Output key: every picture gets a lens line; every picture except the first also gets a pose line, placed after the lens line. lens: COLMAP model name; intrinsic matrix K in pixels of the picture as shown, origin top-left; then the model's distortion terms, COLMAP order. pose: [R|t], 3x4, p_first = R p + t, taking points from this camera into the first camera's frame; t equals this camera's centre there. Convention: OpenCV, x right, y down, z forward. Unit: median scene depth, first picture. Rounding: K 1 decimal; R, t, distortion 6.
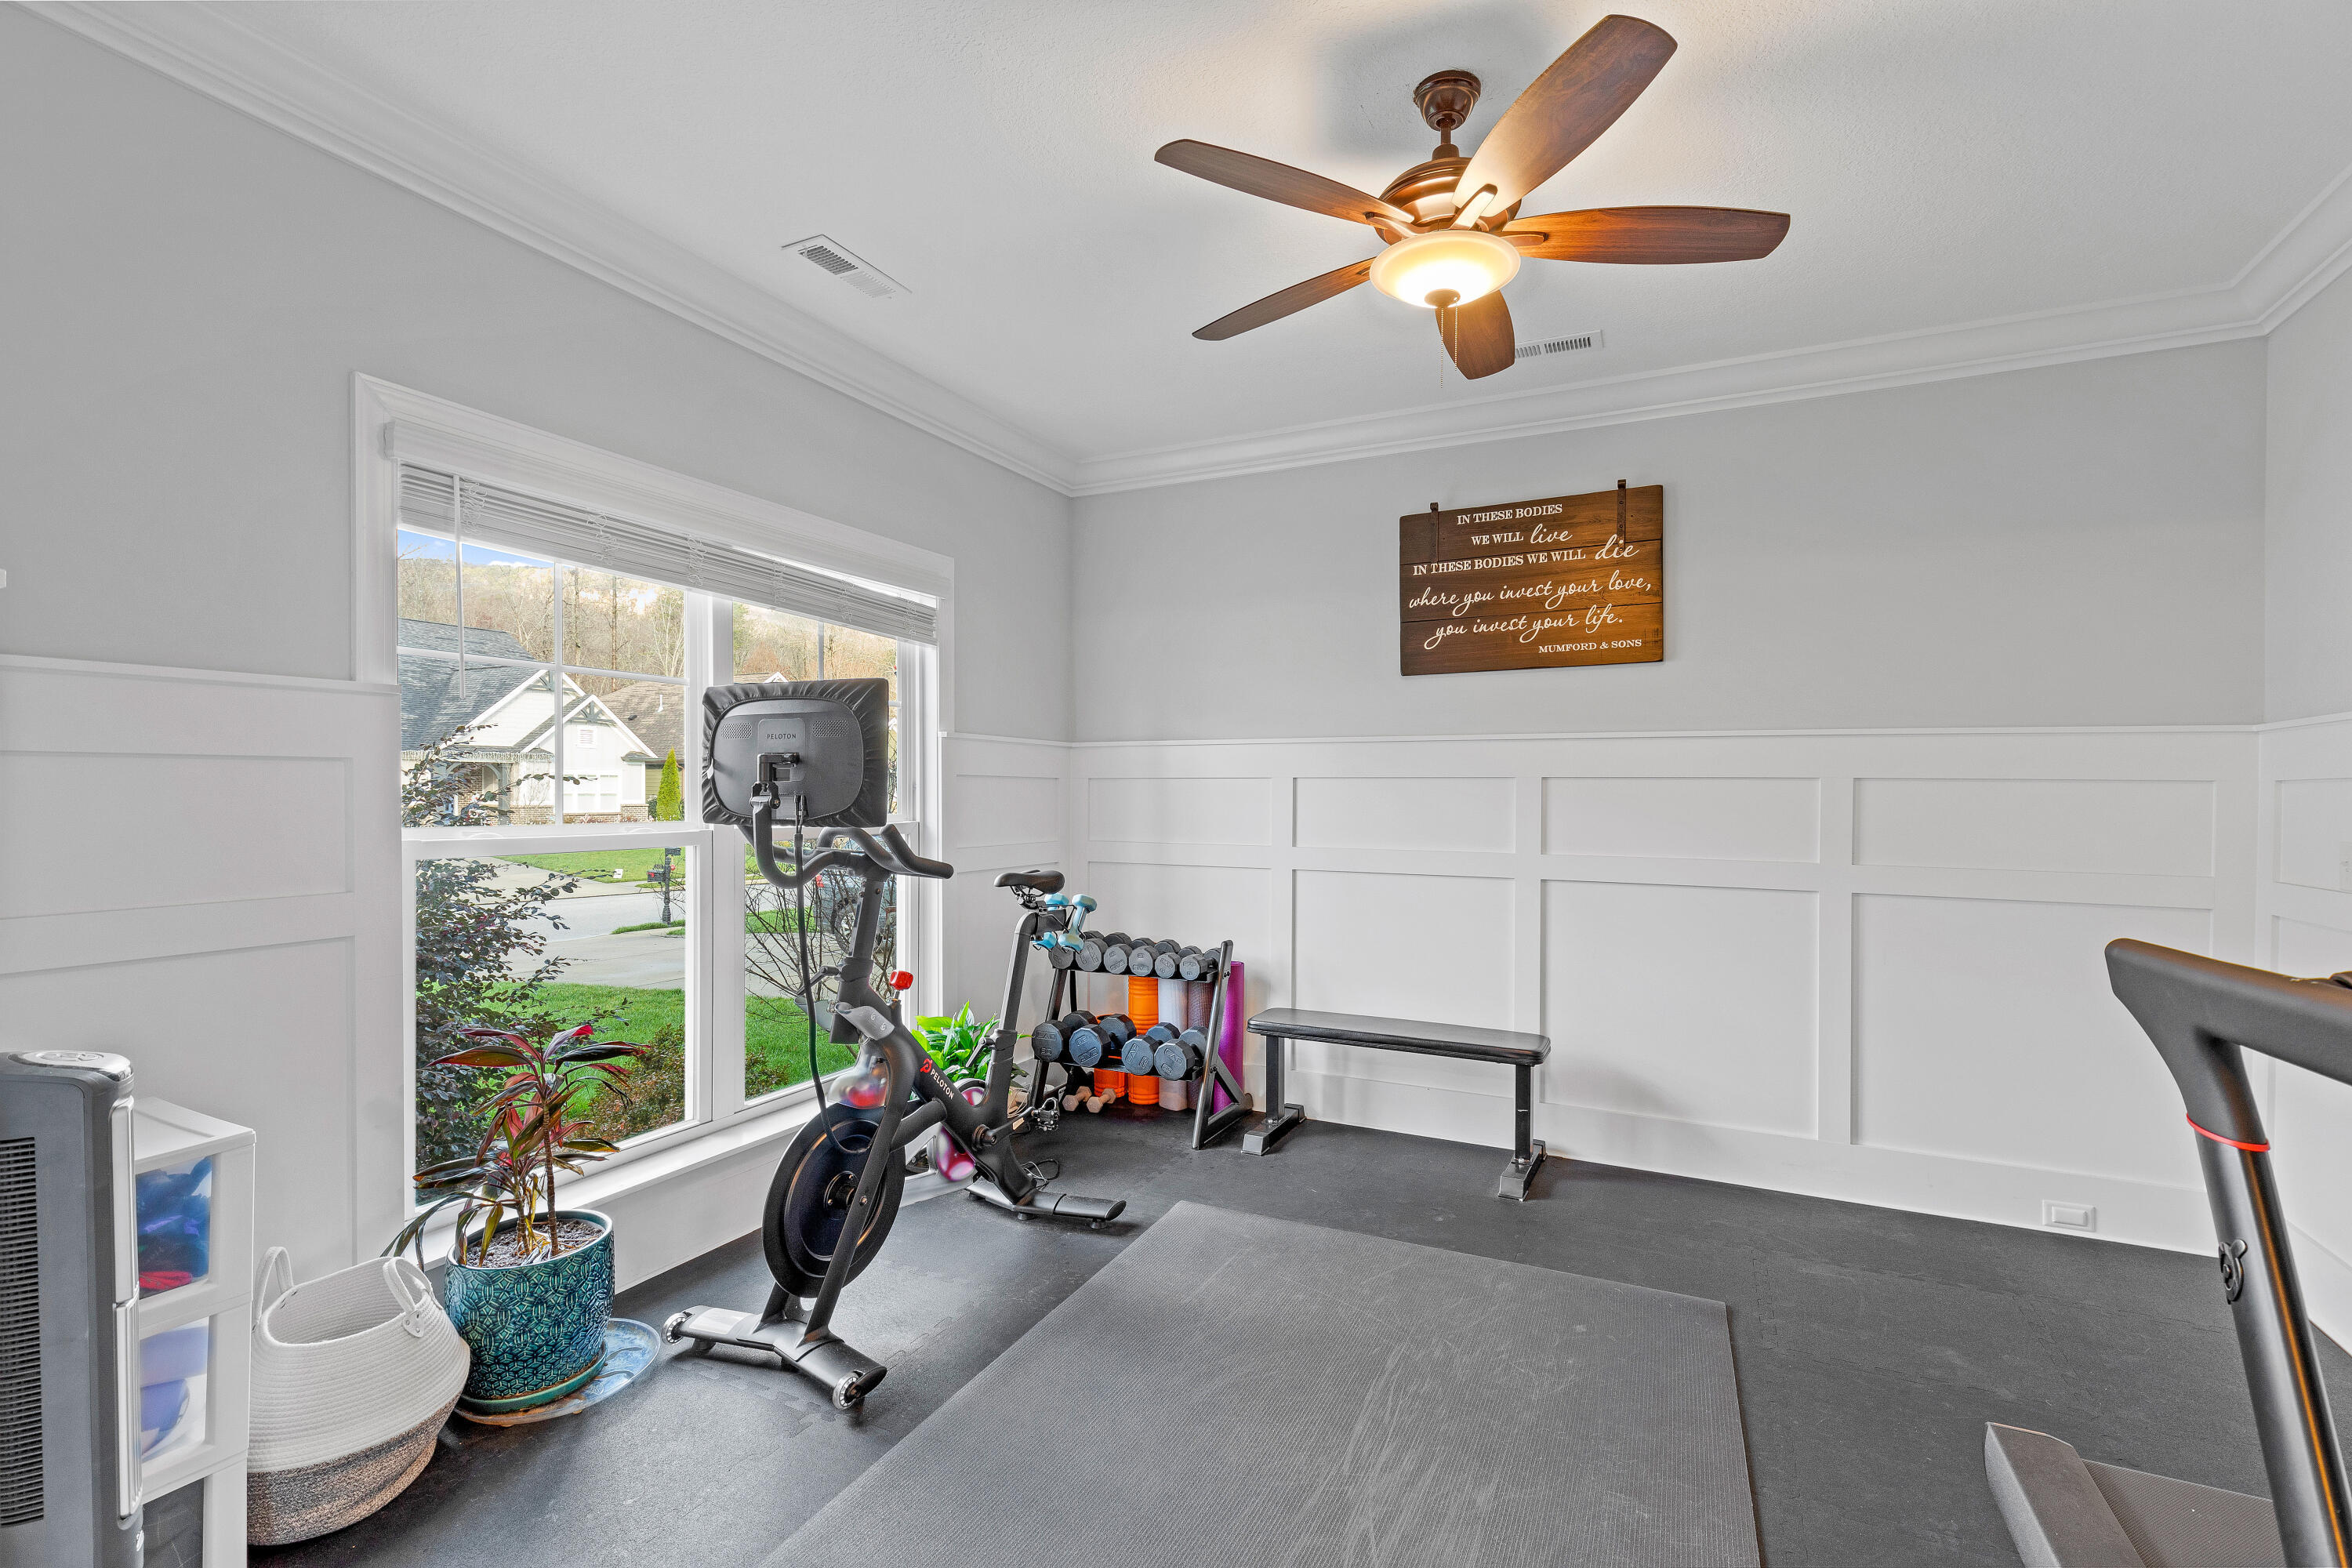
lens RADIAL K [[1077.7, 0, 1198.0], [0, 1077.7, 790.4], [0, 0, 1]] dist [0.018670, -0.002224]
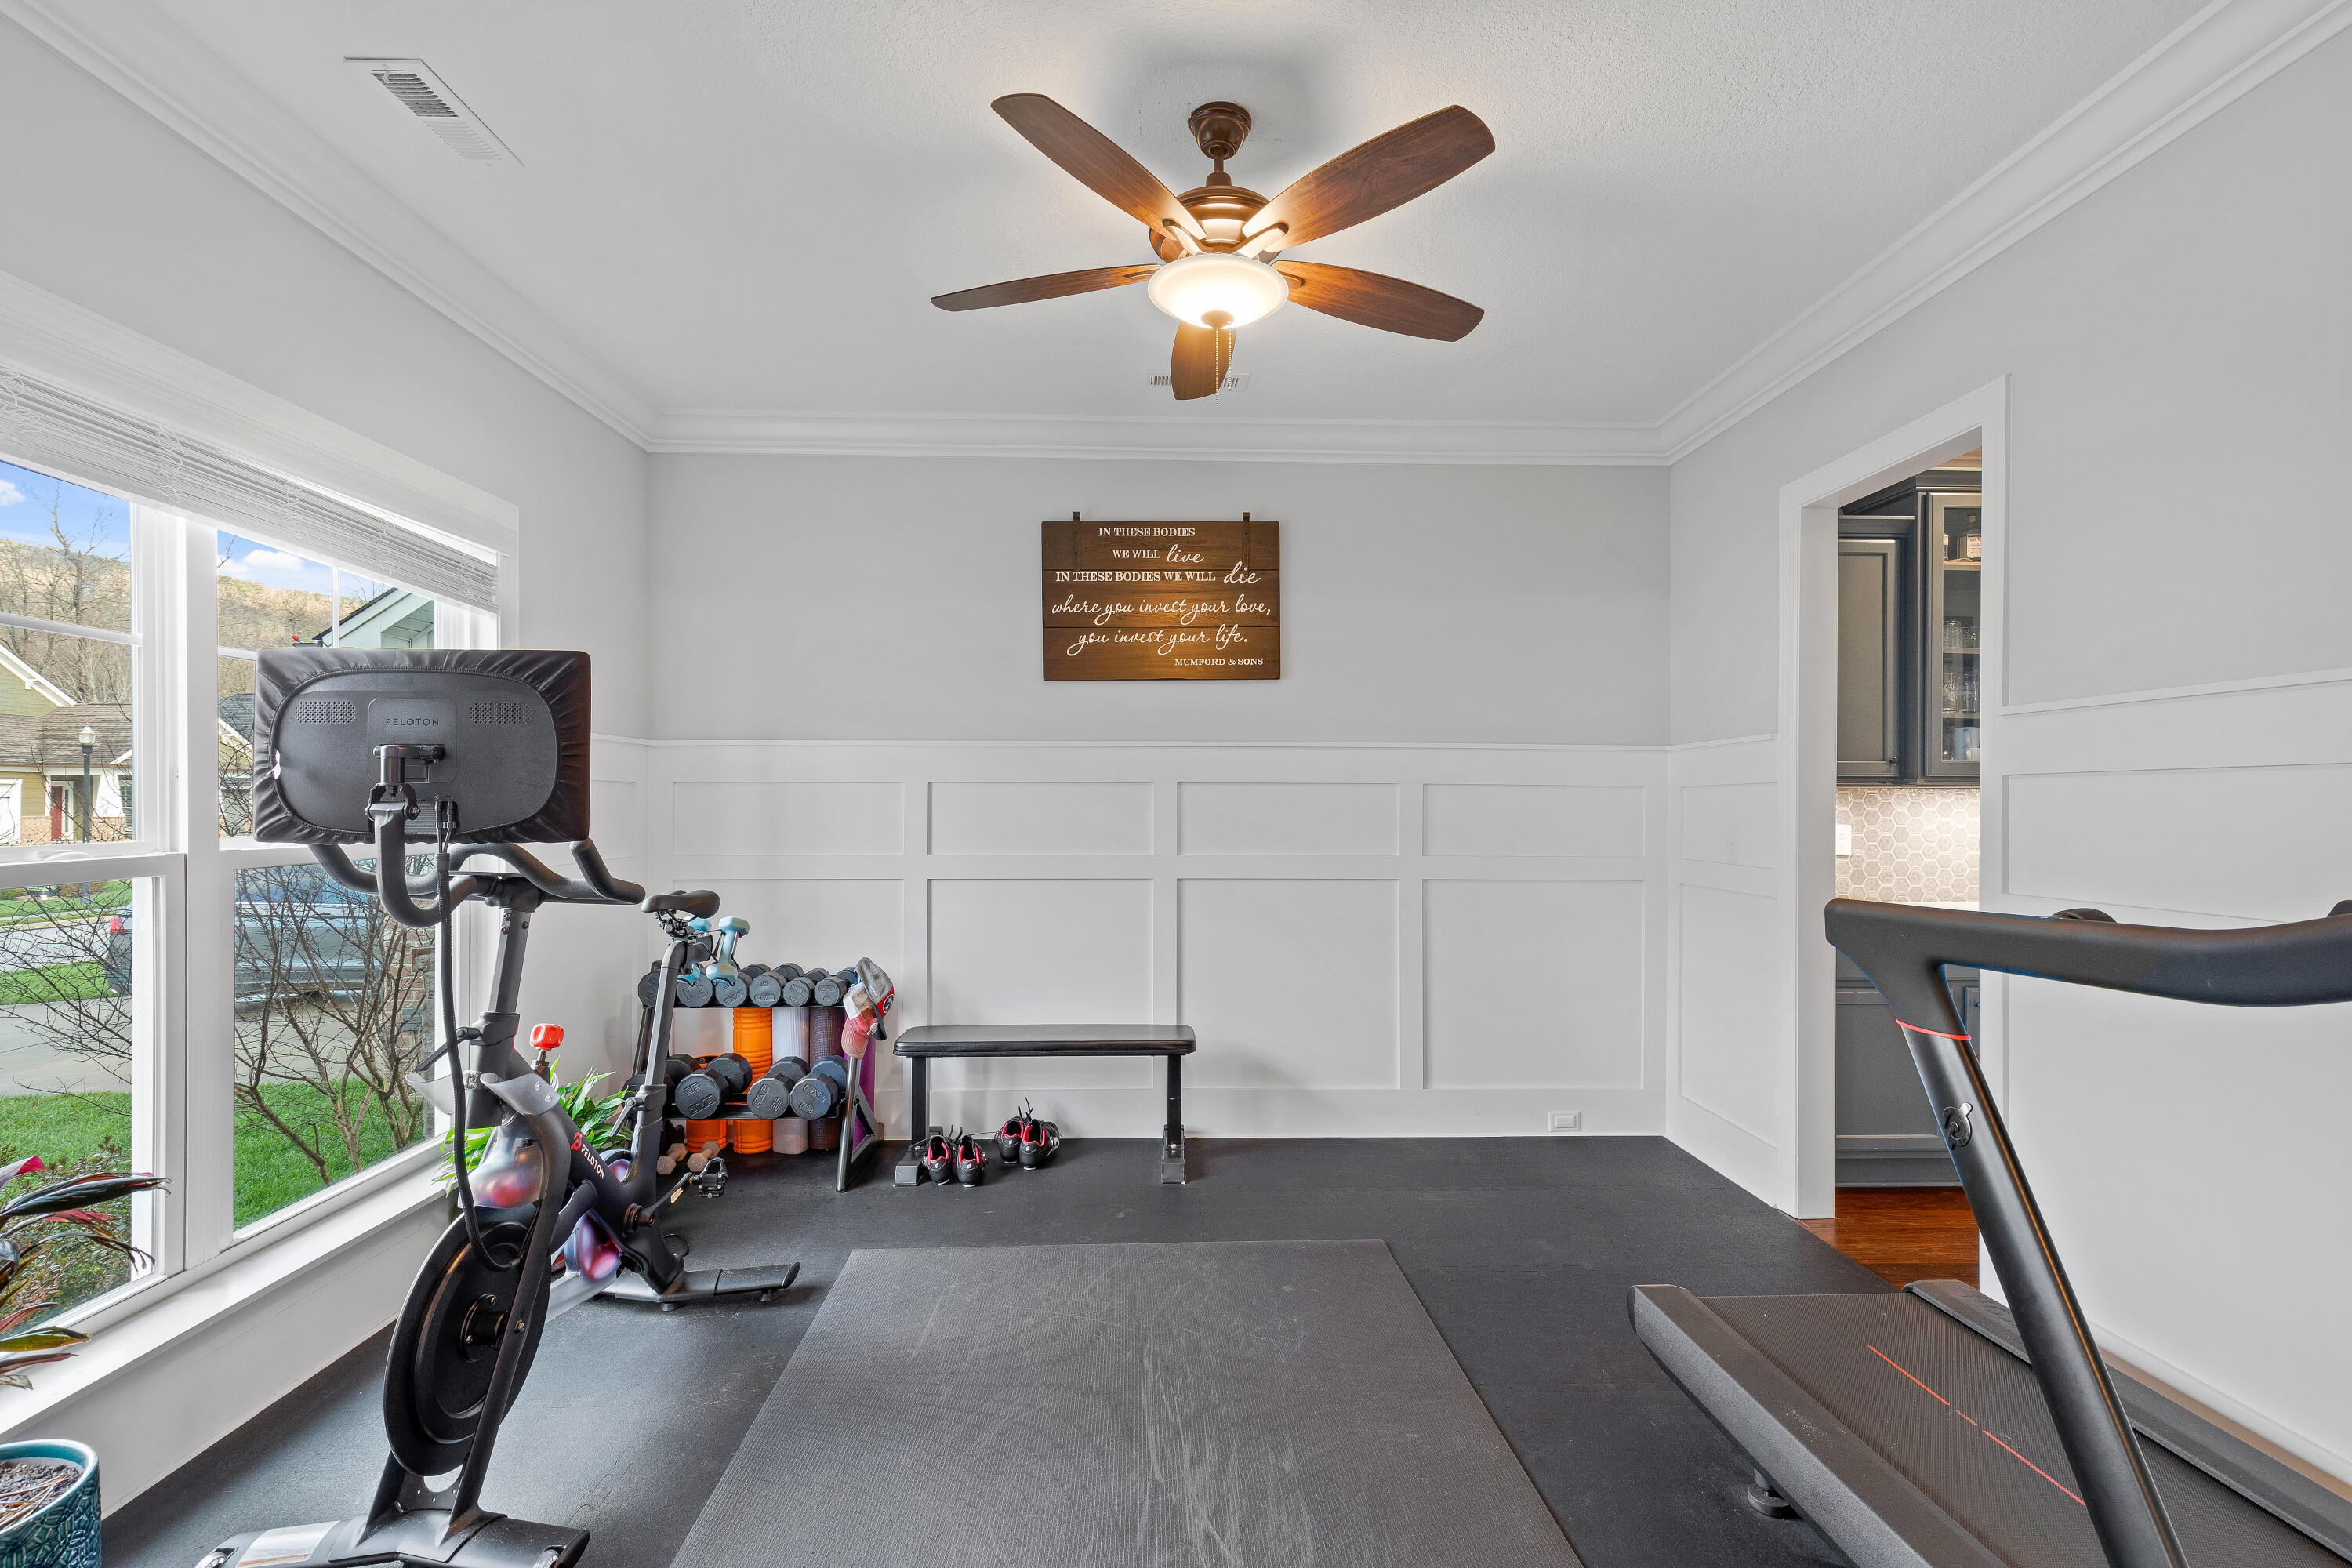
lens RADIAL K [[1077.7, 0, 1179.2], [0, 1077.7, 790.7], [0, 0, 1]] dist [0.018670, -0.002224]
pose [[0.883979, -0.000465, 0.467527, -0.219092], [0.003632, 0.999976, -0.005873, 0.002582], [-0.467513, 0.006889, 0.883959, 0.077758]]
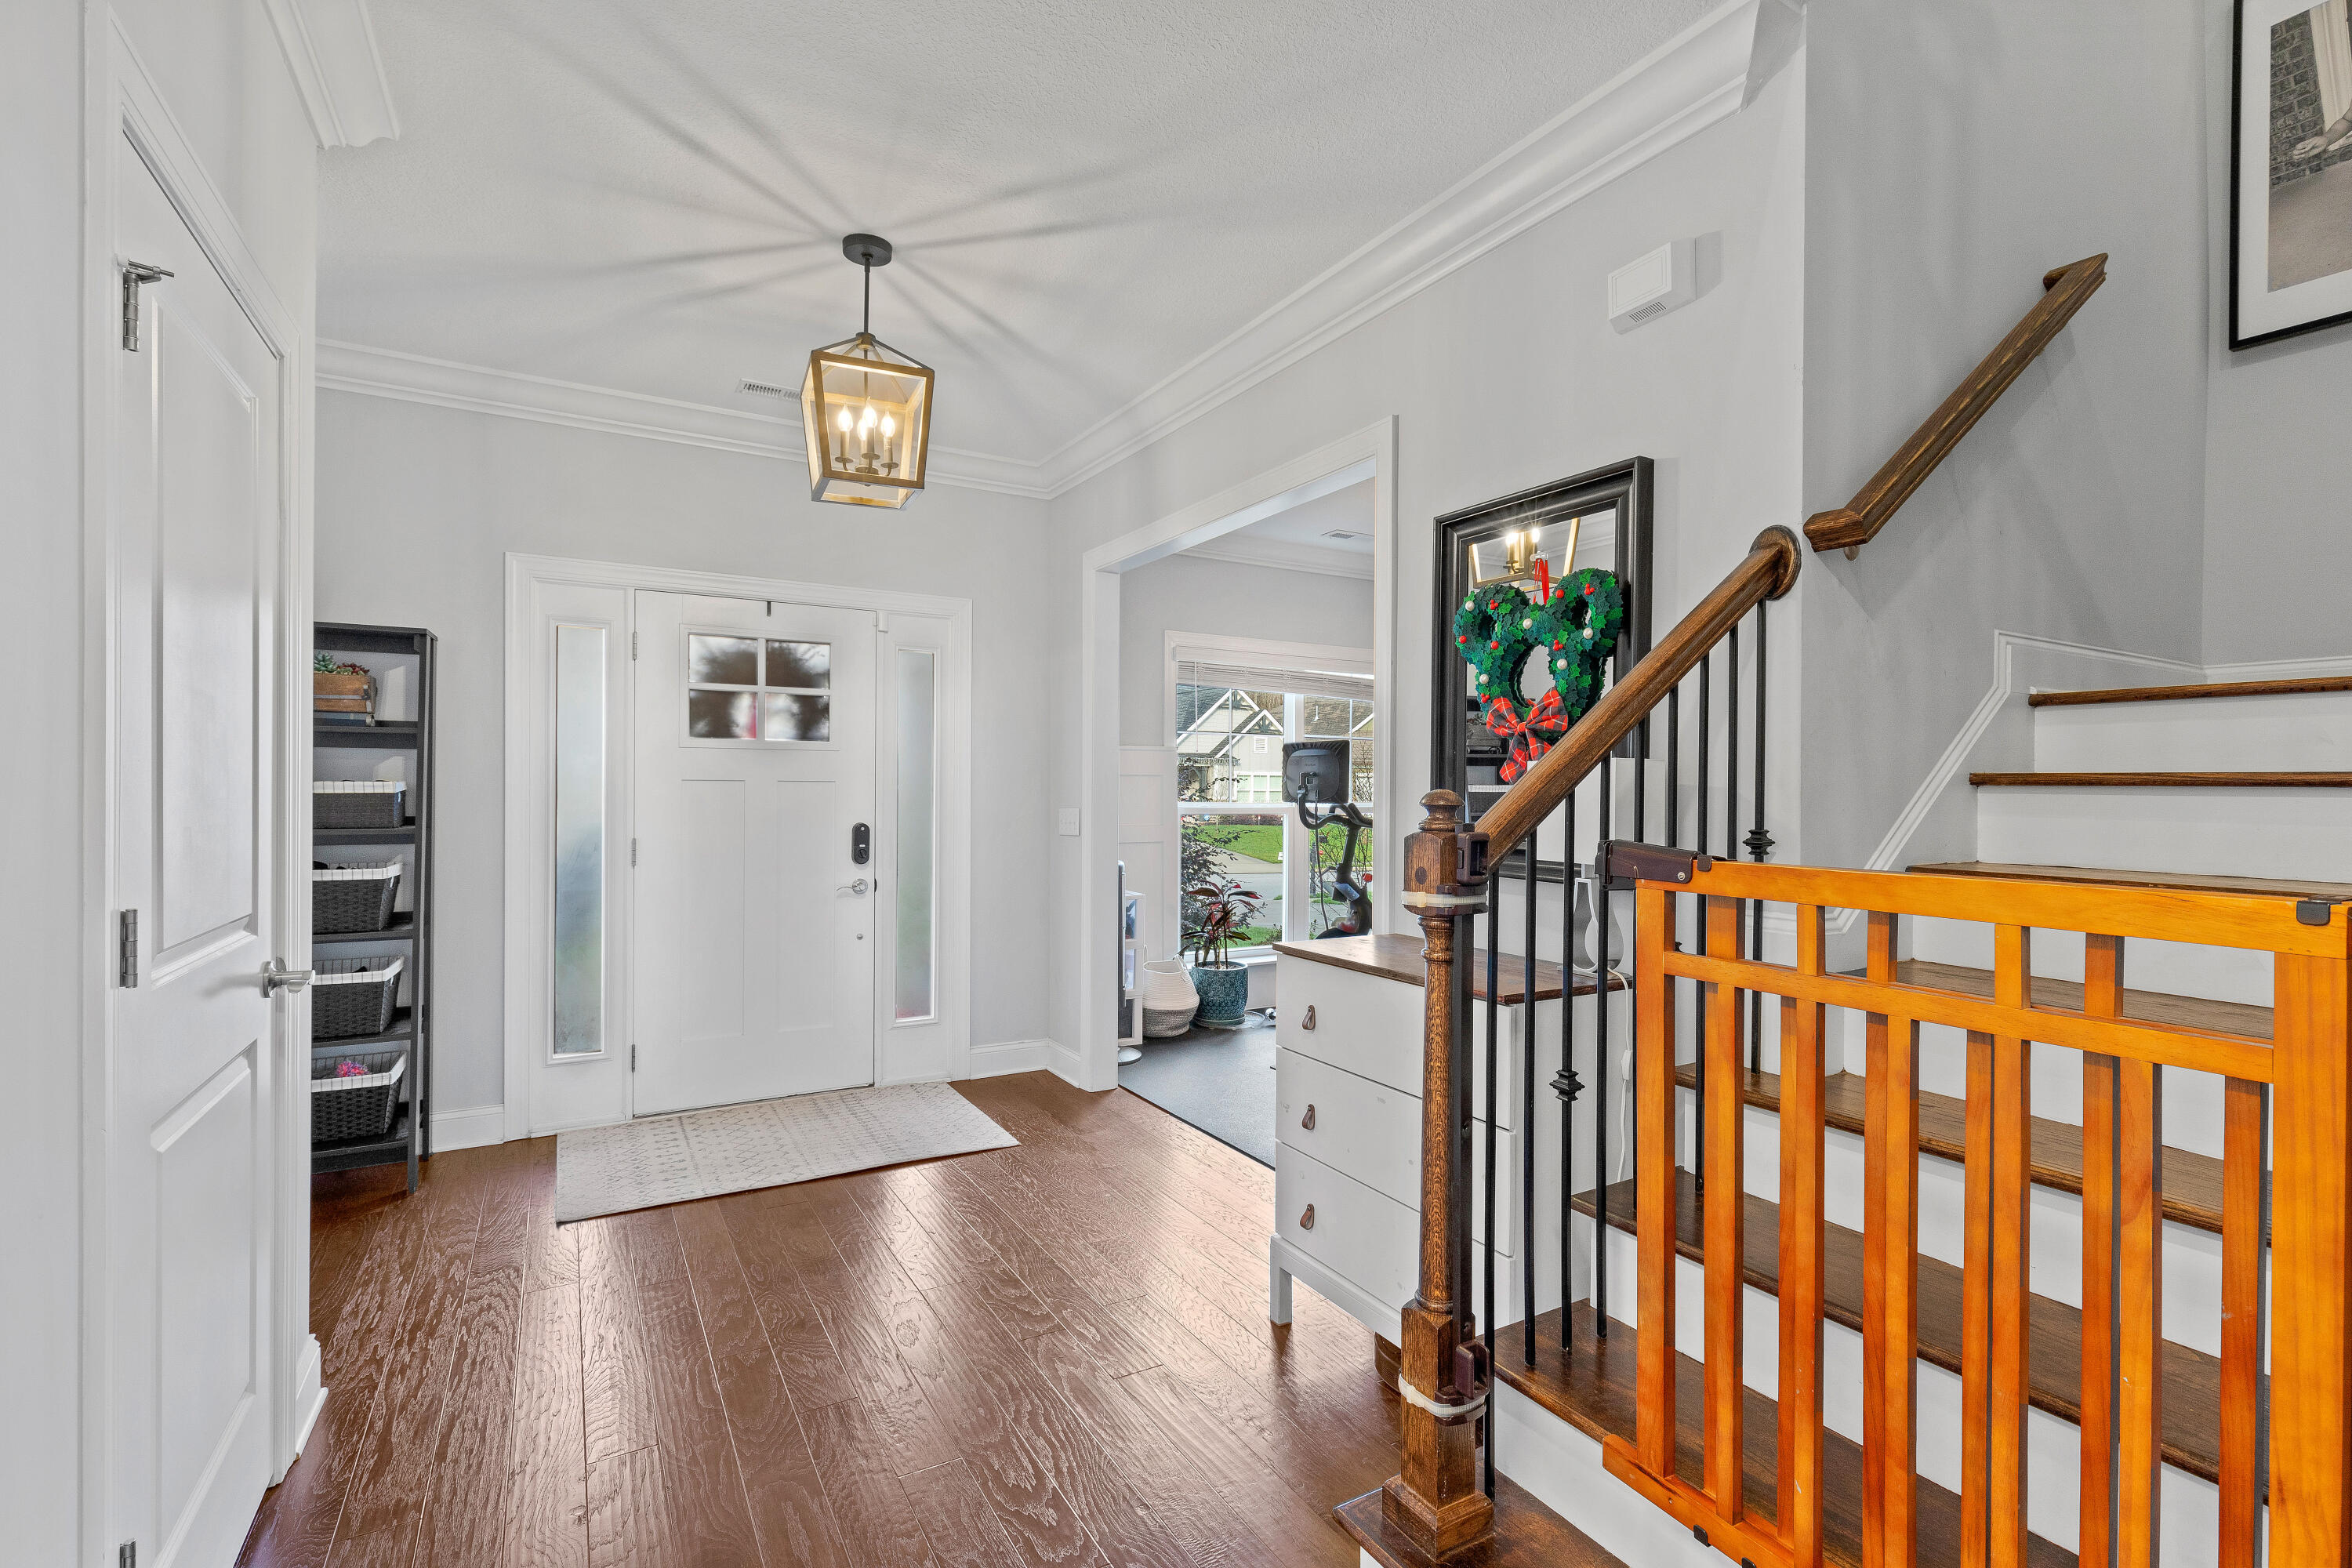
lens RADIAL K [[1077.7, 0, 1175.7], [0, 1077.7, 787.5], [0, 0, 1]] dist [0.018670, -0.002224]
pose [[0.828782, 0.002751, -0.559565, 0.543705], [-0.003859, 0.999992, -0.000800, 0.003091], [0.559559, 0.002822, 0.828786, -0.875035]]
